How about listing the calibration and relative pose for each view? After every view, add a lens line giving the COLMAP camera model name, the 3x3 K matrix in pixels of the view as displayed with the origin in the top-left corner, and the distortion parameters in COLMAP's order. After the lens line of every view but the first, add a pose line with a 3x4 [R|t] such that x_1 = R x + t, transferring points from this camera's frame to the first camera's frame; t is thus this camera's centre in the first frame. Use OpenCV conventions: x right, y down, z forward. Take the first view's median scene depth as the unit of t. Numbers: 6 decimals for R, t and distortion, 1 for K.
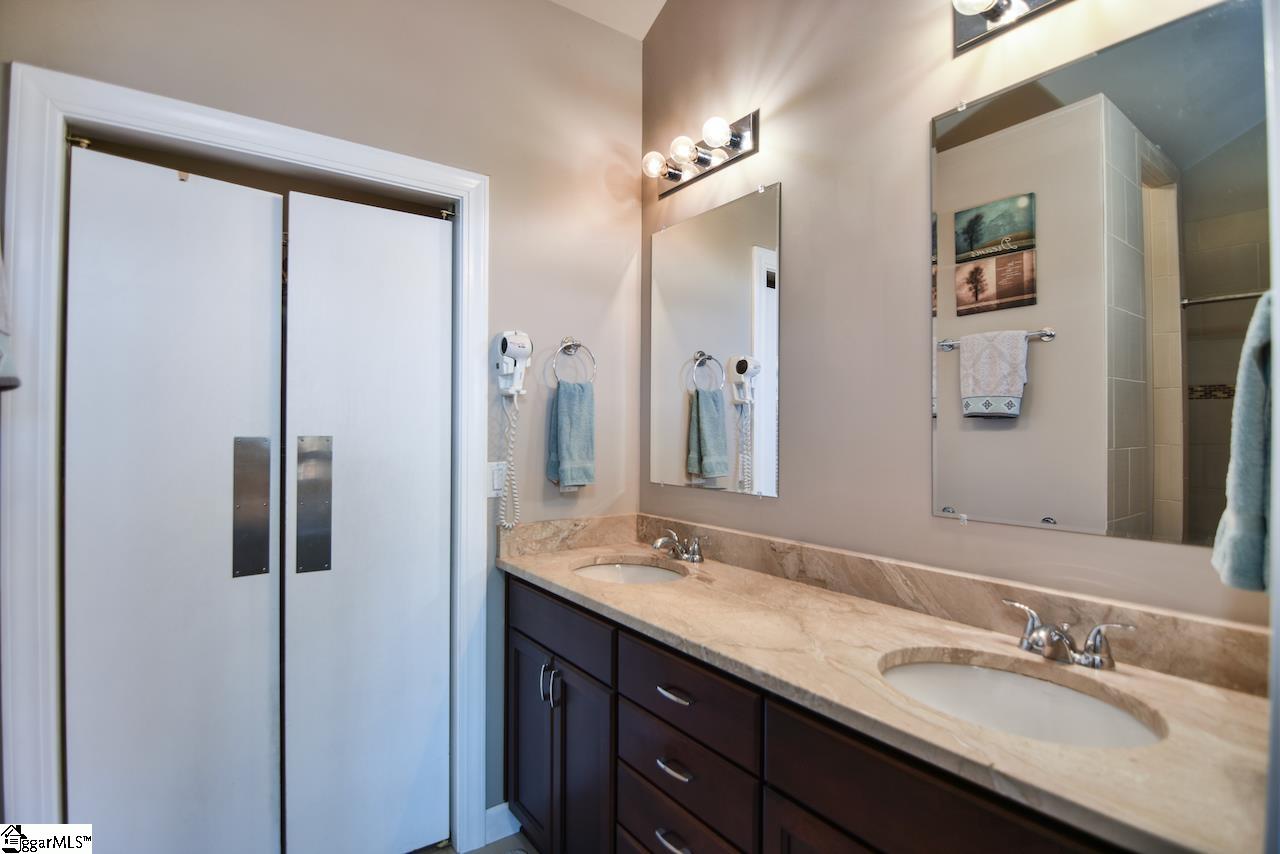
lens RADIAL K [[616.7, 0, 643.8], [0, 616.7, 426.3], [0, 0, 1]] dist [-0.011210, -0.010198]
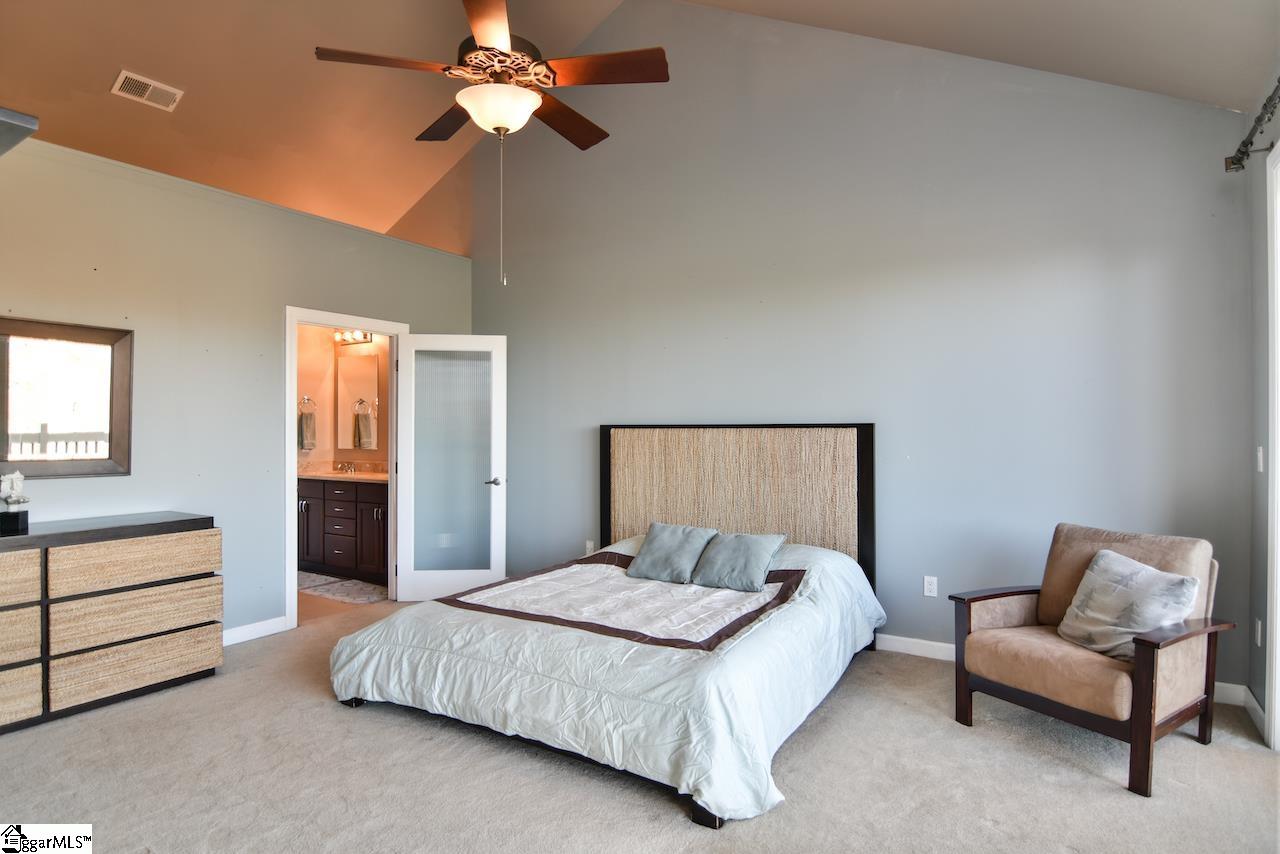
lens RADIAL K [[693.1, 0, 634.7], [0, 693.1, 430.9], [0, 0, 1]] dist [0.000206, 0.000107]
pose [[0.931635, -0.005540, 0.363354, 0.122907], [0.001151, 0.999924, 0.012297, -0.024004], [-0.363394, -0.011038, 0.931570, -2.408326]]
